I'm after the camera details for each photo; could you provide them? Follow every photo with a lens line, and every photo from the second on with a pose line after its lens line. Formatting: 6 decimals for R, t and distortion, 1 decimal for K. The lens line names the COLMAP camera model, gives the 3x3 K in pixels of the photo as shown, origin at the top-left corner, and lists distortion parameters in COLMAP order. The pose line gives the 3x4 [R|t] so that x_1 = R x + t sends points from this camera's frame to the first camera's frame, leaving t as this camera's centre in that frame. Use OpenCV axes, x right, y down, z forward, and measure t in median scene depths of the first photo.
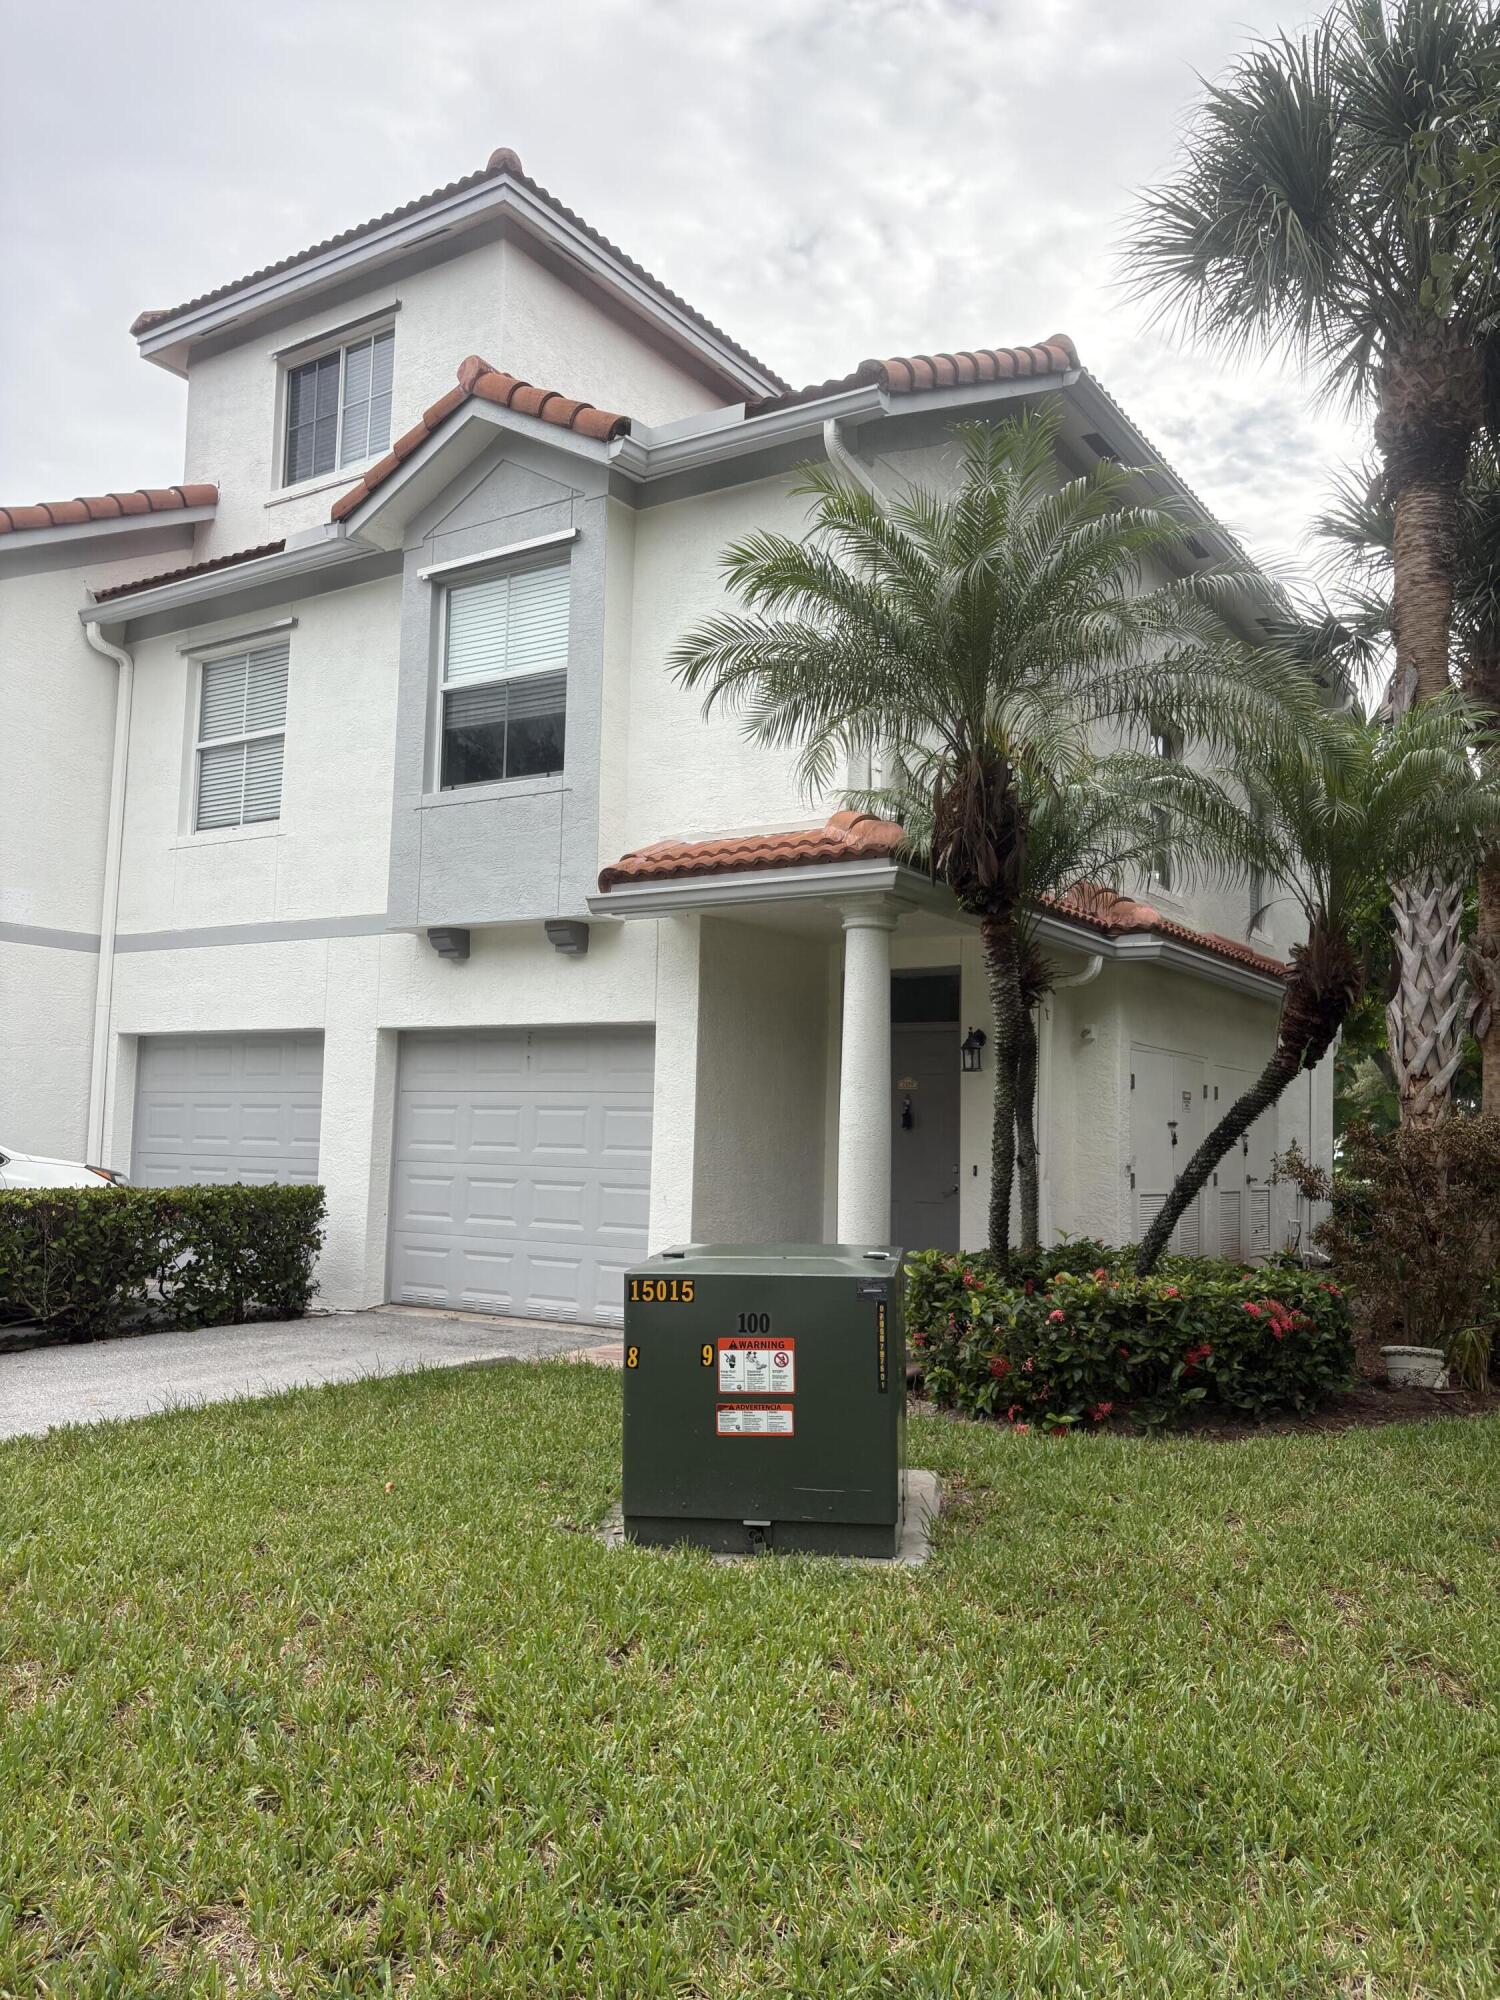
lens RADIAL K [[1503.1, 0, 750.7], [0, 1503.1, 1007.1], [0, 0, 1]] dist [0.056404, -0.052686]
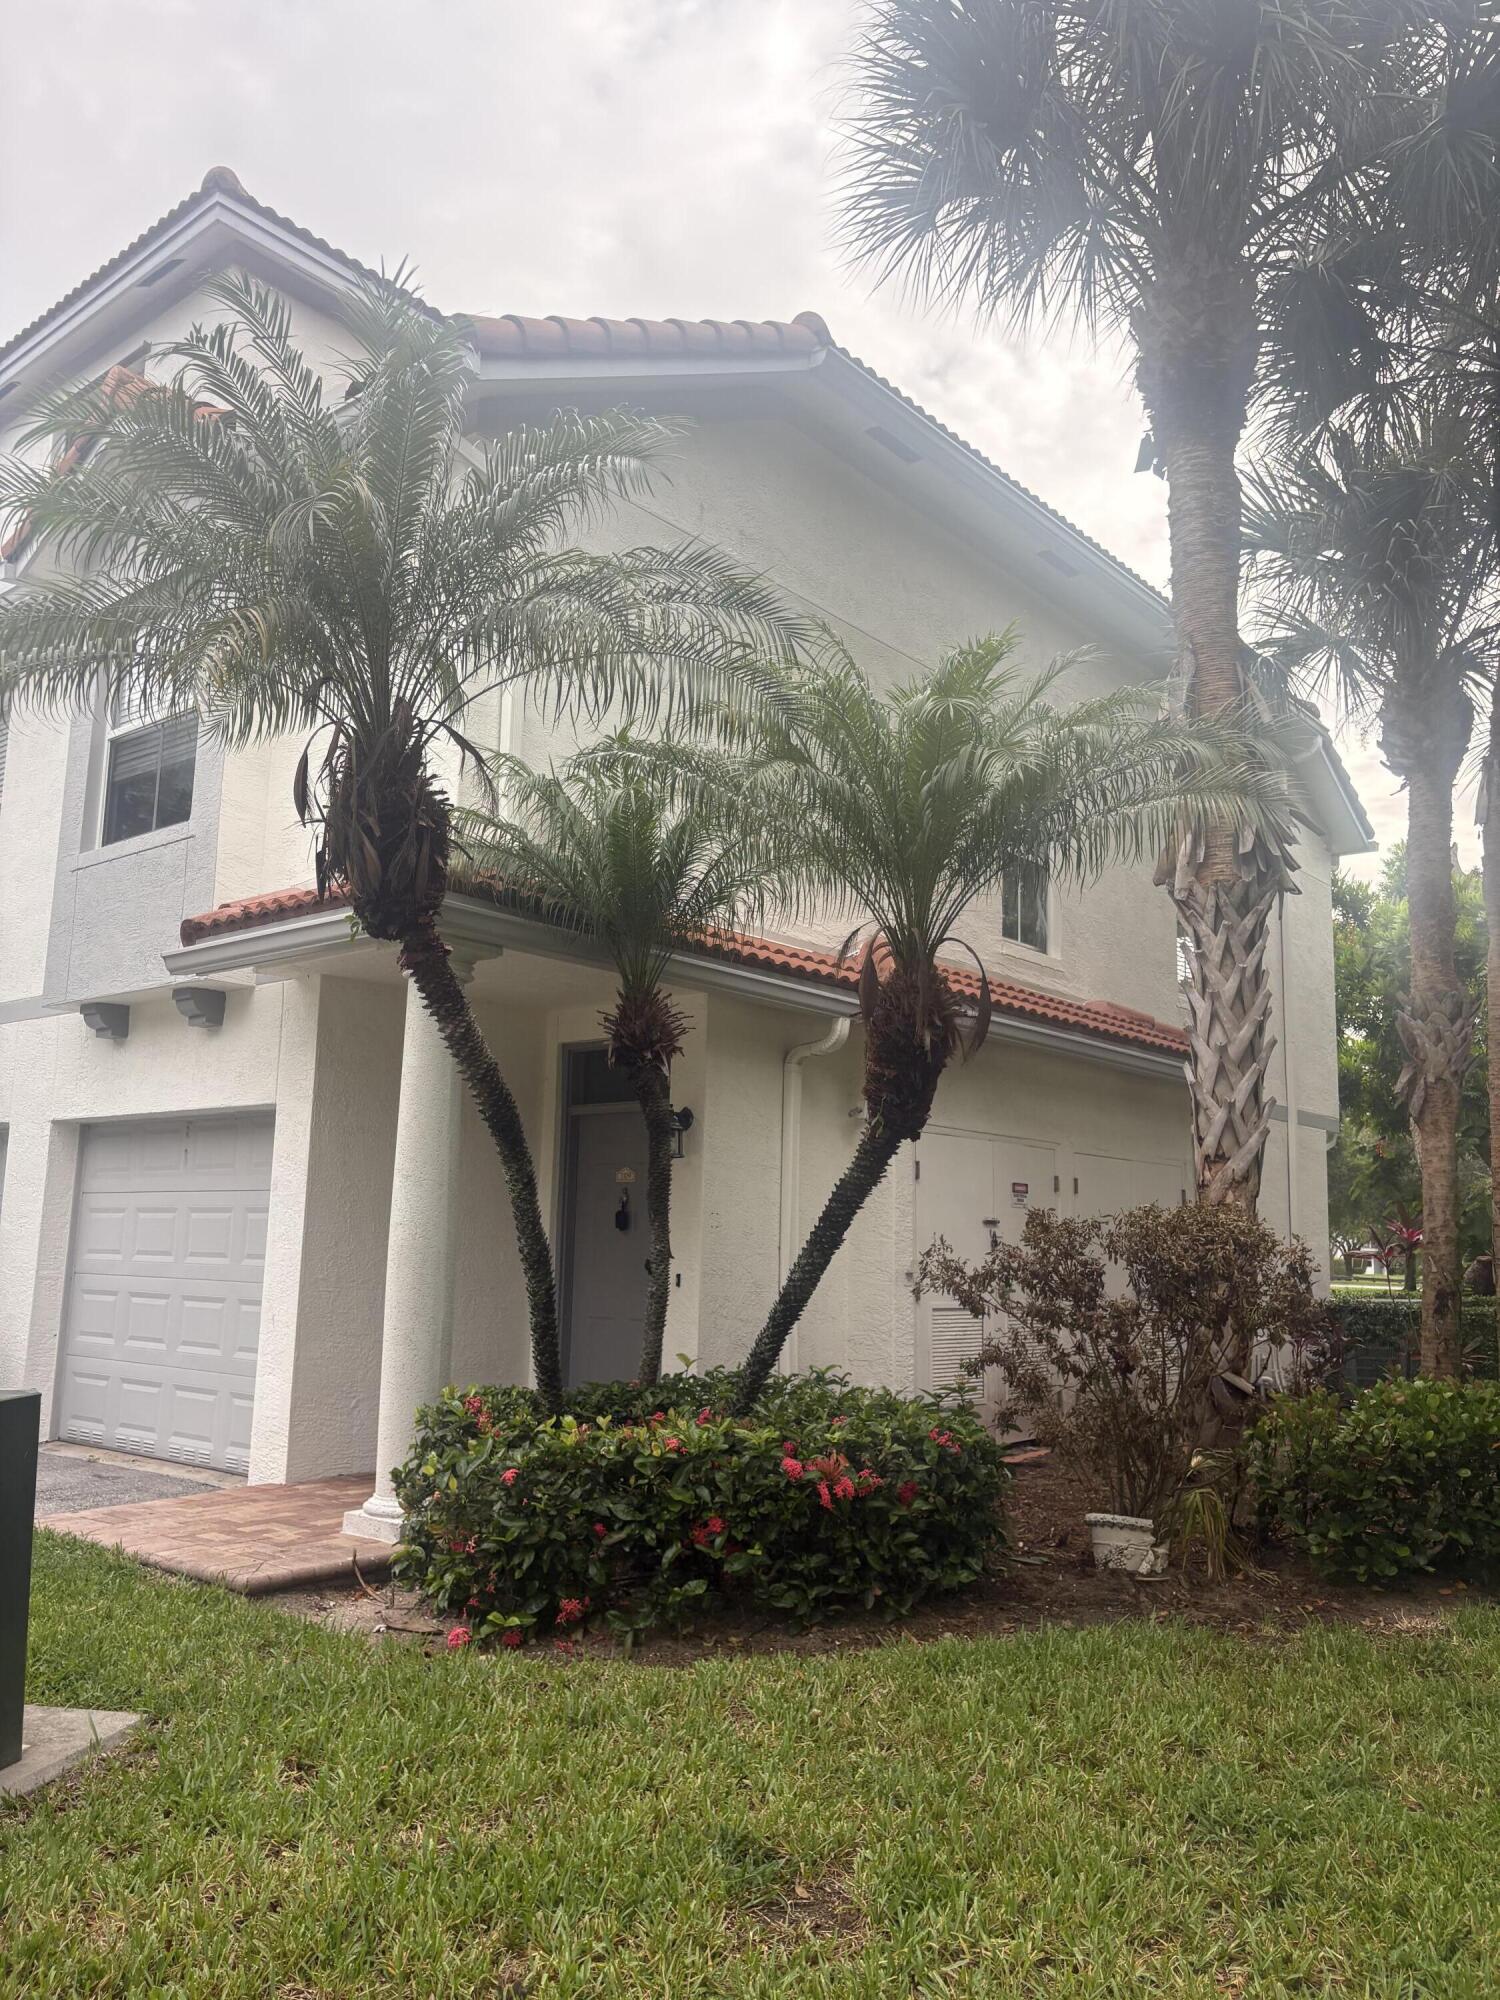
lens RADIAL K [[1503.1, 0, 745.8], [0, 1503.1, 996.5], [0, 0, 1]] dist [0.056404, -0.052686]
pose [[0.993698, -0.024180, -0.109447, 0.277507], [0.015330, 0.996597, -0.080987, 0.021409], [0.111033, 0.078799, 0.990688, 0.177556]]
